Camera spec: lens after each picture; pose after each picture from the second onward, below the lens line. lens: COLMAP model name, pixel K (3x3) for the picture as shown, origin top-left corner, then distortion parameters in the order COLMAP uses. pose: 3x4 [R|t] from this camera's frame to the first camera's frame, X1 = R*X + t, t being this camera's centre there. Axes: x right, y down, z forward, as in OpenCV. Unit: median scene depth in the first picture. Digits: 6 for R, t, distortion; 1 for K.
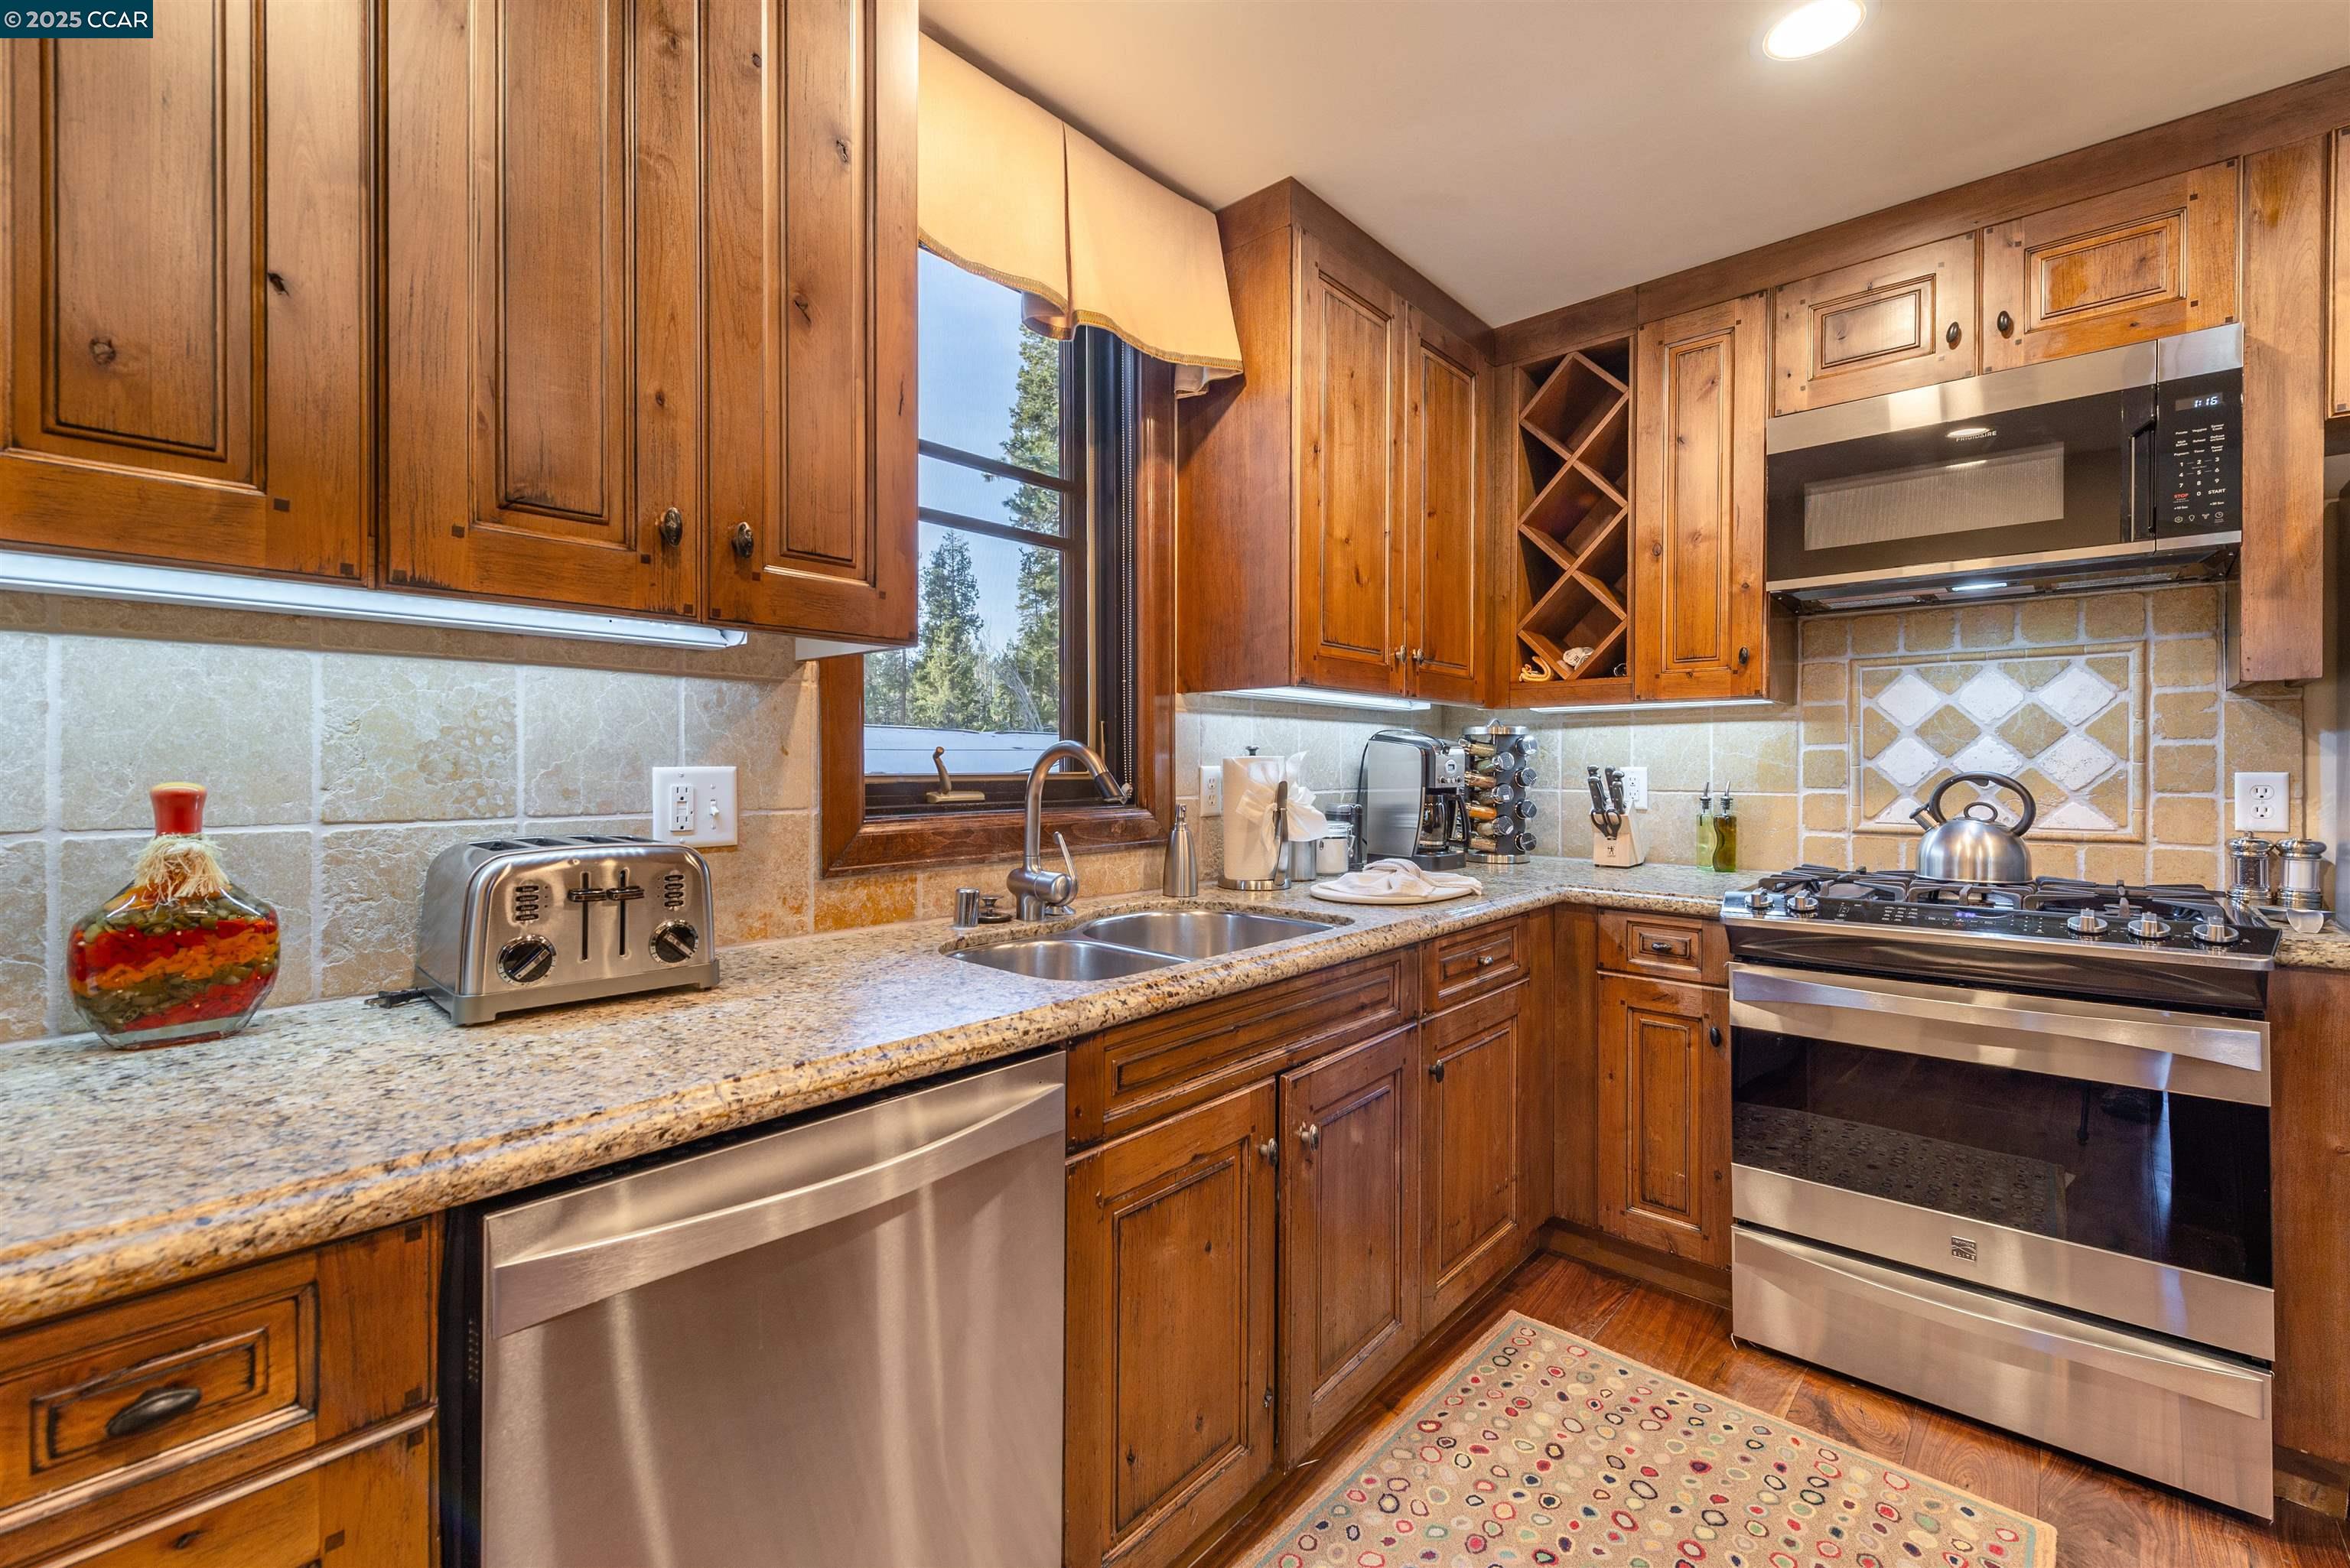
lens RADIAL K [[1008.0, 0, 1193.3], [0, 1008.0, 773.0], [0, 0, 1]] dist [0.004439, 0.000191]
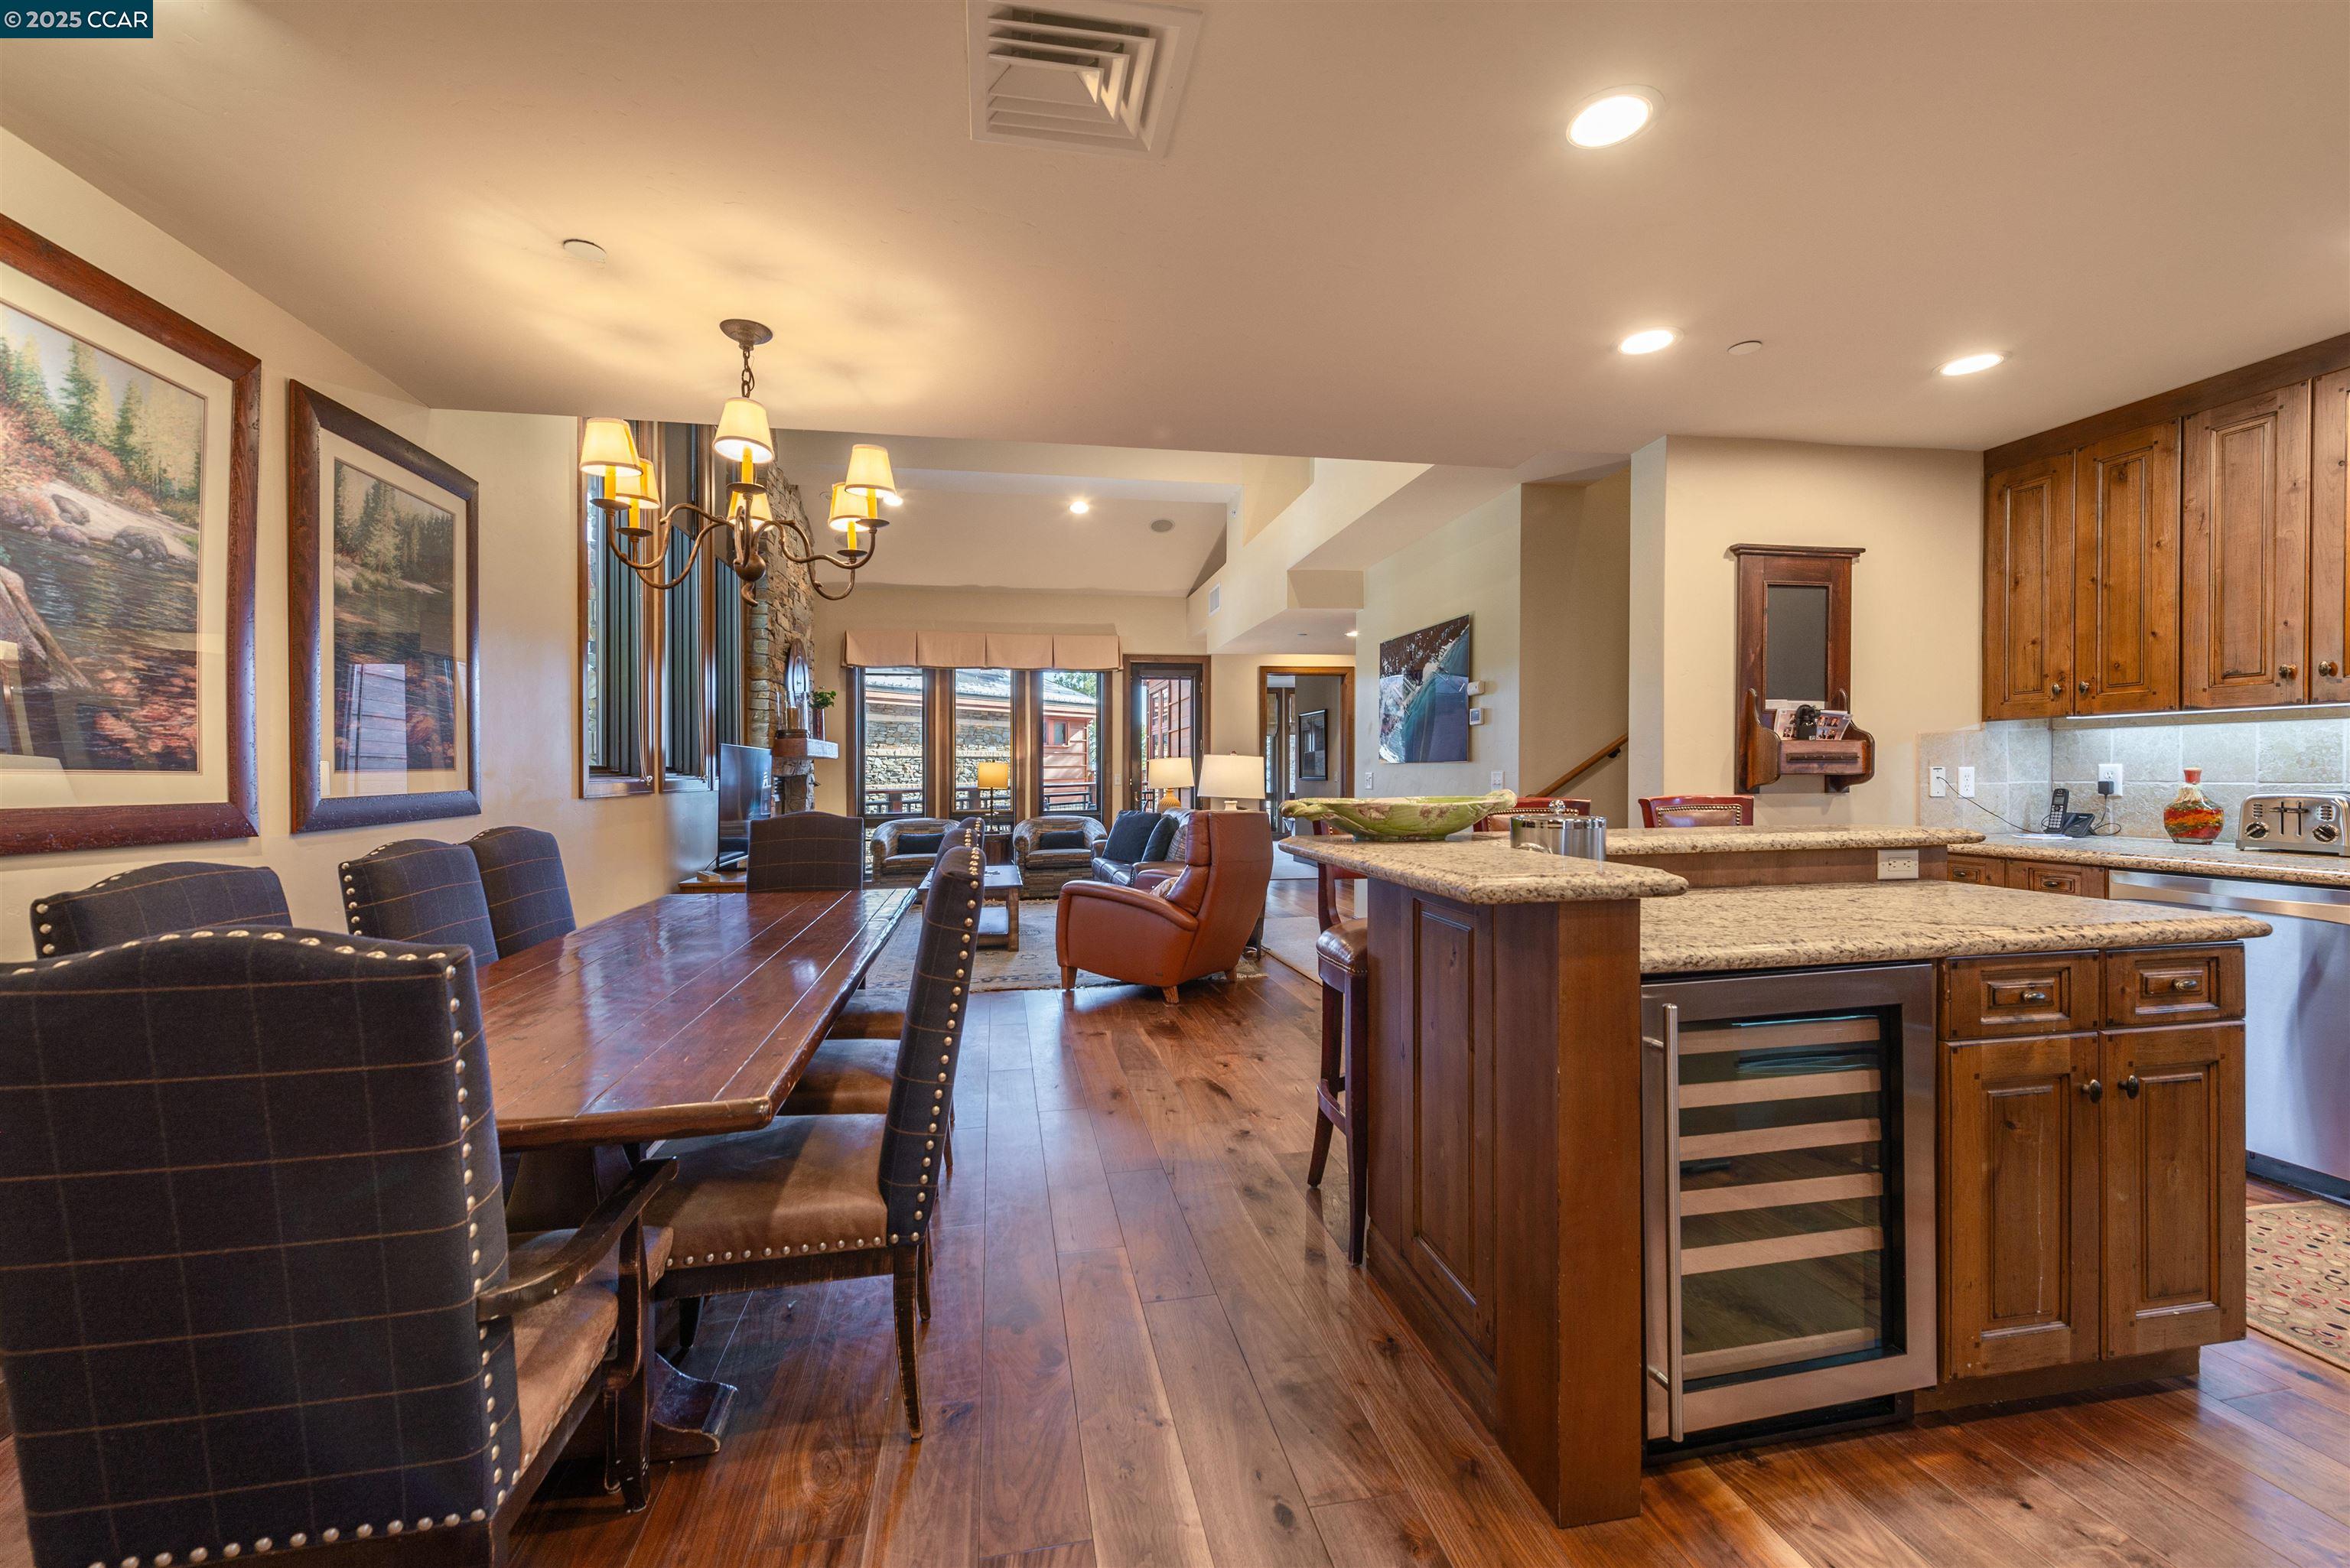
lens RADIAL K [[945.8, 0, 1176.3], [0, 945.8, 776.7], [0, 0, 1]] dist [0.001915, 0.000088]
pose [[-0.615720, 0.012520, -0.787865, 1.990952], [0.007529, 0.999922, 0.010006, -0.009189], [0.787929, 0.000230, -0.615766, 0.149634]]
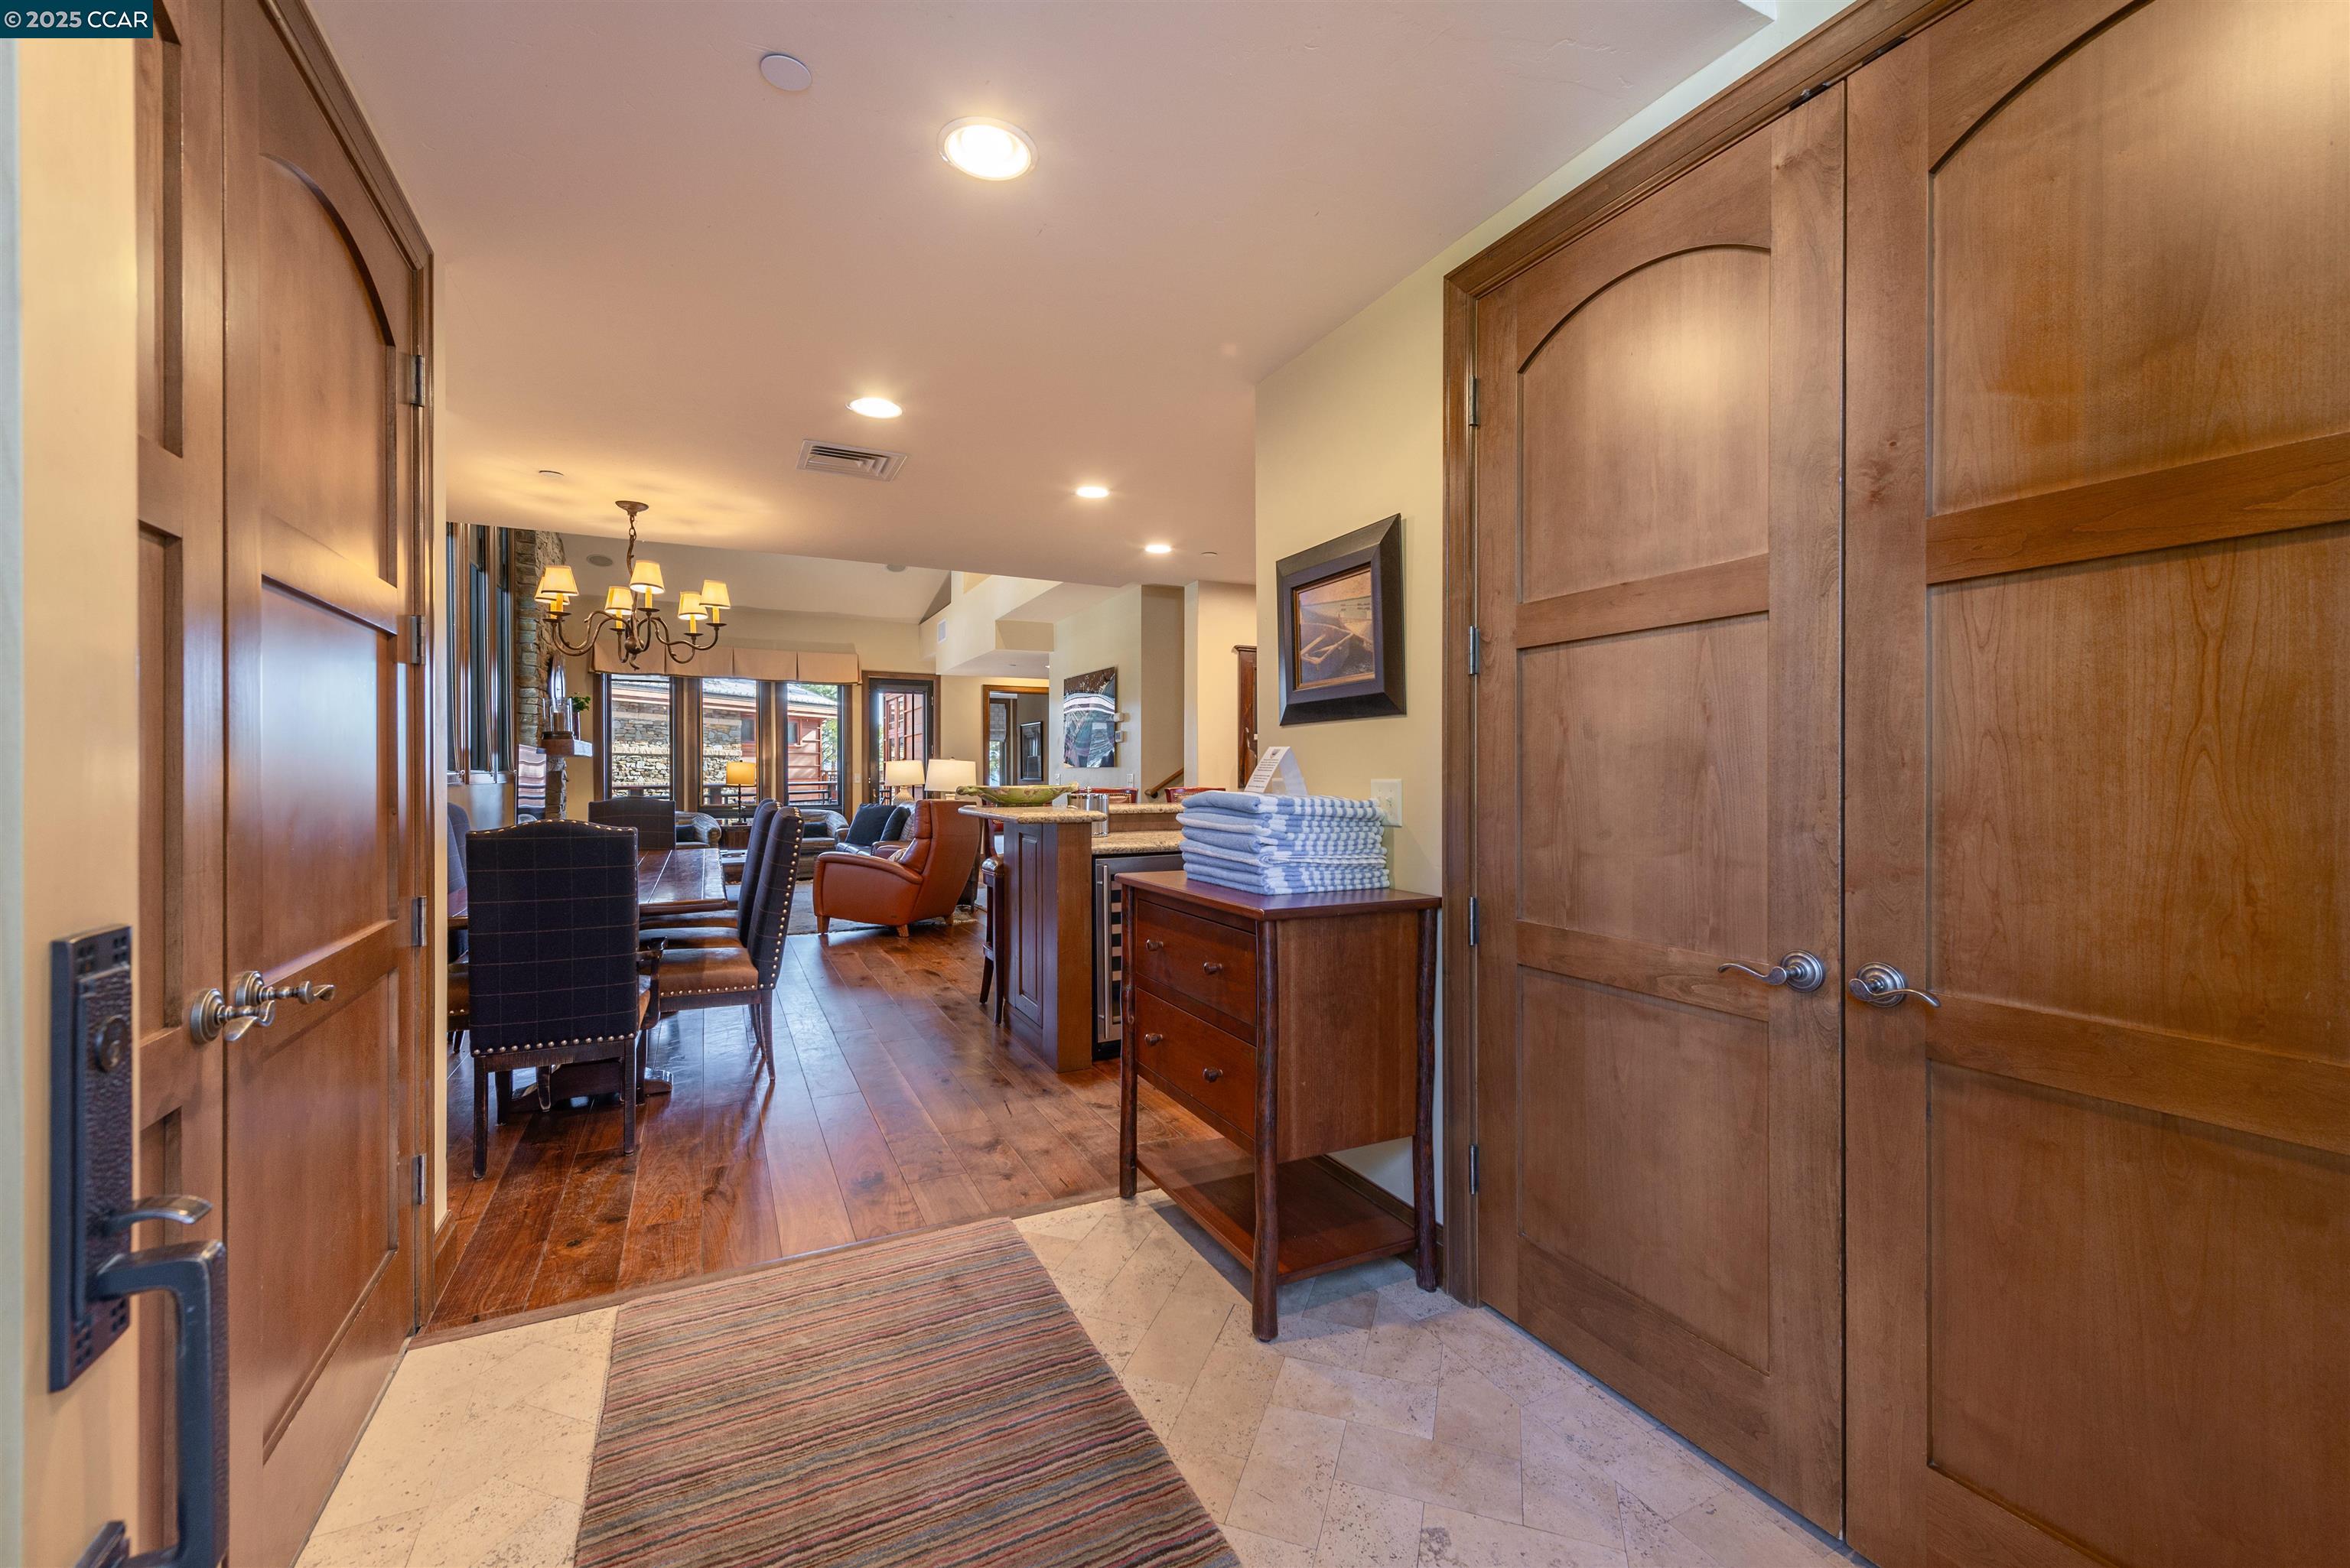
lens RADIAL K [[945.8, 0, 1197.1], [0, 945.8, 812.5], [0, 0, 1]] dist [0.001915, 0.000088]
pose [[-0.365744, 0.040971, -0.929813, 2.971965], [-0.004133, 0.998949, 0.045643, -0.010337], [0.930706, 0.020537, -0.365191, 0.962057]]
